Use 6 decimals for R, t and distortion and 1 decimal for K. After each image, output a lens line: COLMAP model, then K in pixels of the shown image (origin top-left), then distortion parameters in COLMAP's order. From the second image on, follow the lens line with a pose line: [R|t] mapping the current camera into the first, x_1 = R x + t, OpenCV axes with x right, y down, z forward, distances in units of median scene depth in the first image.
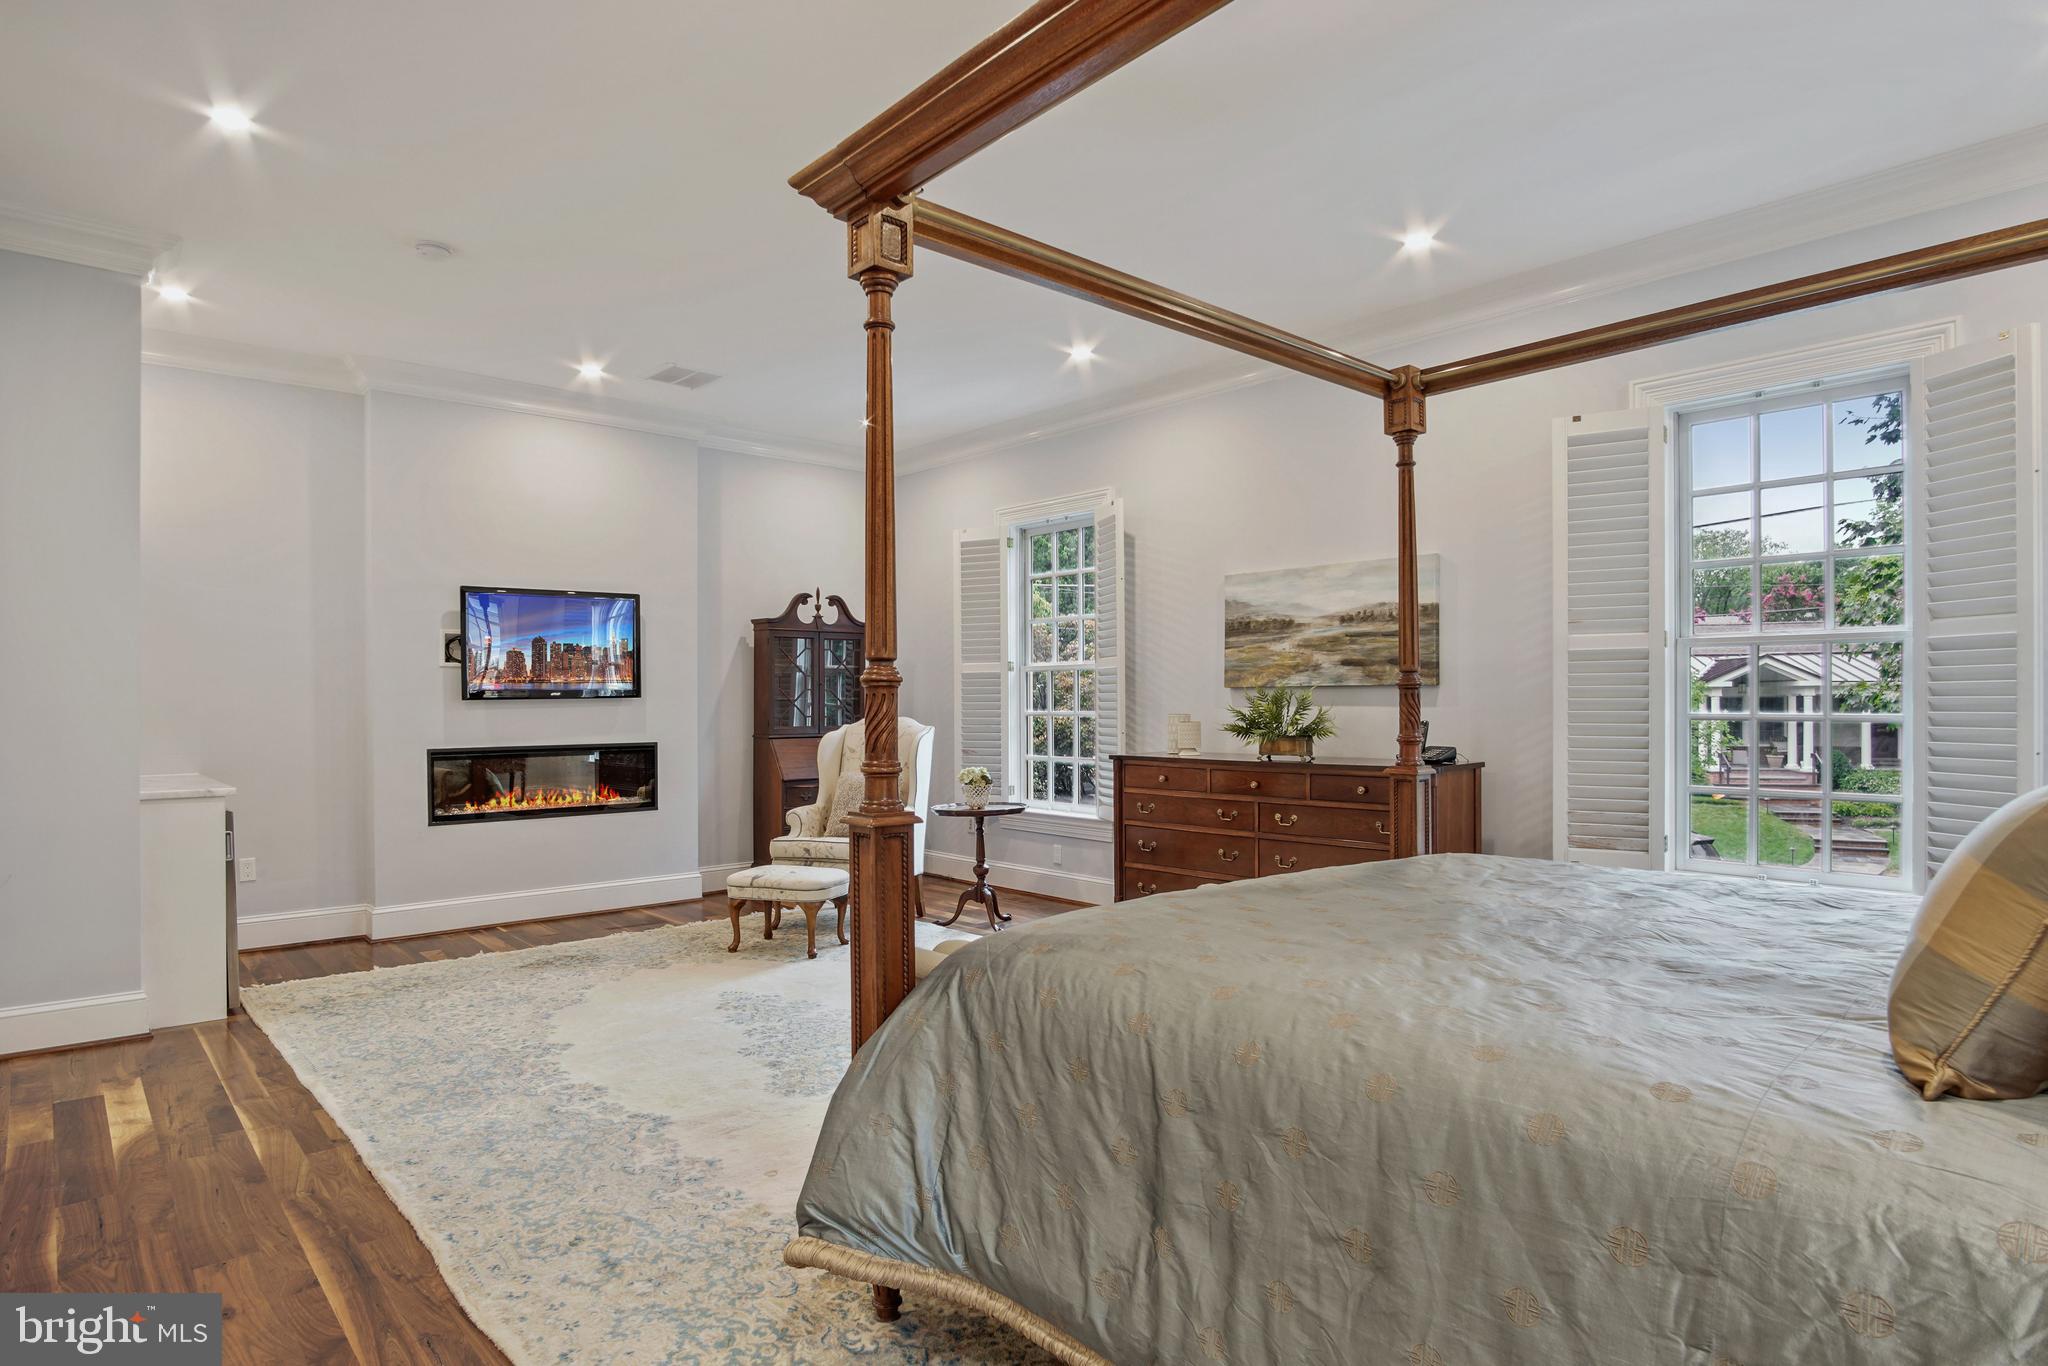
lens RADIAL K [[1113.6, 0, 1027.4], [0, 1113.6, 698.0], [0, 0, 1]] dist [-0.002129, -0.001884]
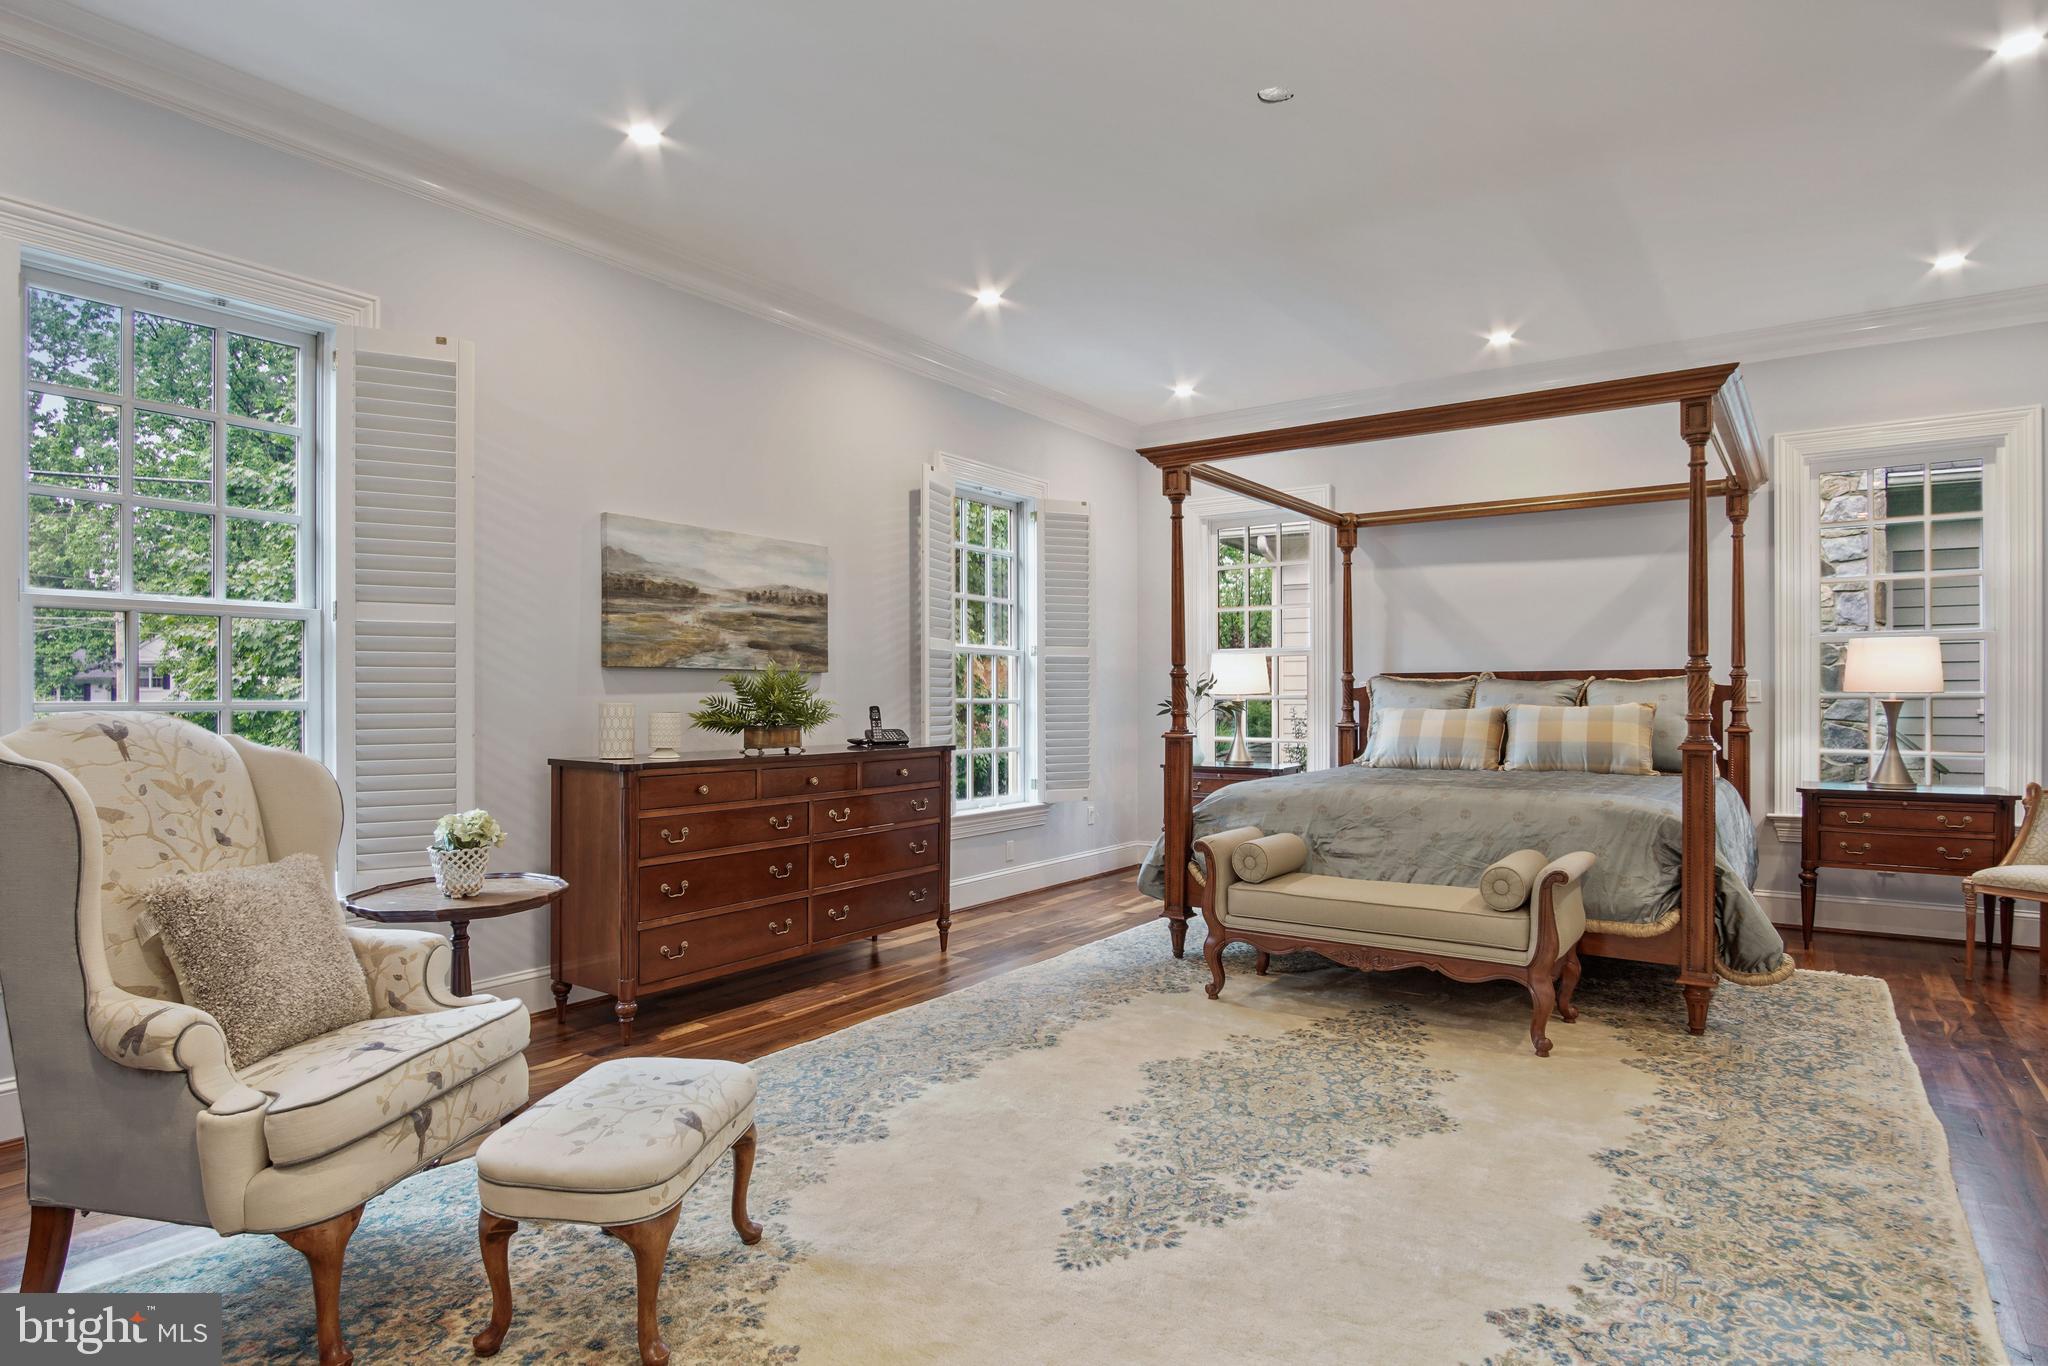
lens RADIAL K [[1113.6, 0, 1027.2], [0, 1113.6, 683.6], [0, 0, 1]] dist [-0.002129, -0.001884]
pose [[-0.227322, 0.018521, 0.973644, -0.636501], [0.001958, 0.999826, -0.018561, 0.017012], [-0.973818, -0.002313, -0.227318, 0.968891]]
